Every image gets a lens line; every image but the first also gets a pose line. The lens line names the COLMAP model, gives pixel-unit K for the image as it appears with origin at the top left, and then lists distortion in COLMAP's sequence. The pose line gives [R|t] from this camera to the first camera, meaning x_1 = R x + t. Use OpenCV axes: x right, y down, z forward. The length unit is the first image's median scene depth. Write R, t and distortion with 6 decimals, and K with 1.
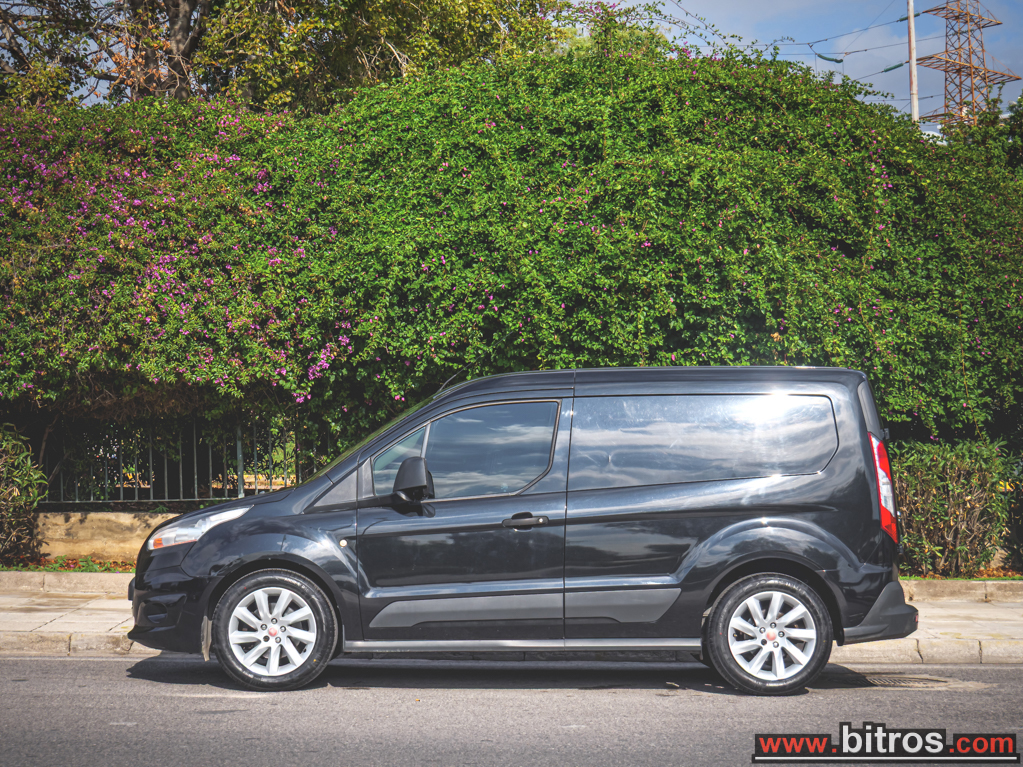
lens RADIAL K [[1792.5, 0, 511.2], [0, 1792.5, 382.7], [0, 0, 1]] dist [-0.067279, 0.000000]
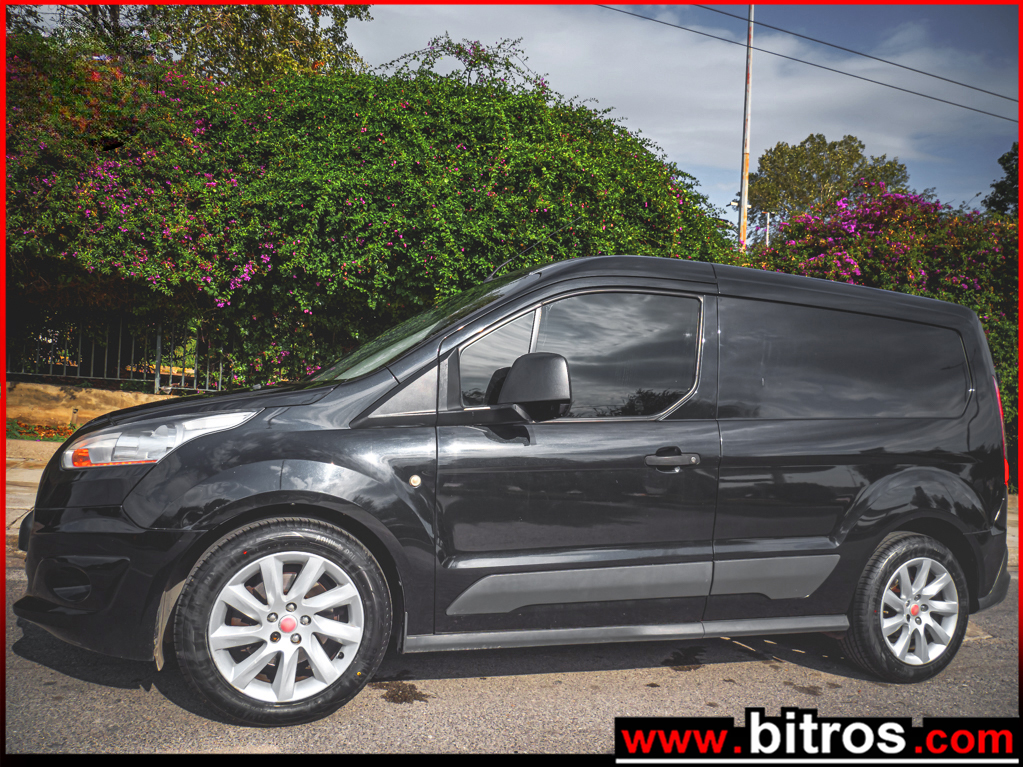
lens RADIAL K [[739.0, 0, 513.4], [0, 739.0, 386.3], [0, 0, 1]] dist [-0.067453, 0.034011]
pose [[0.938859, 0.081846, 0.334433, -0.098123], [-0.098776, 0.994532, 0.033905, 0.029576], [-0.329830, -0.064866, 0.941809, 0.491674]]
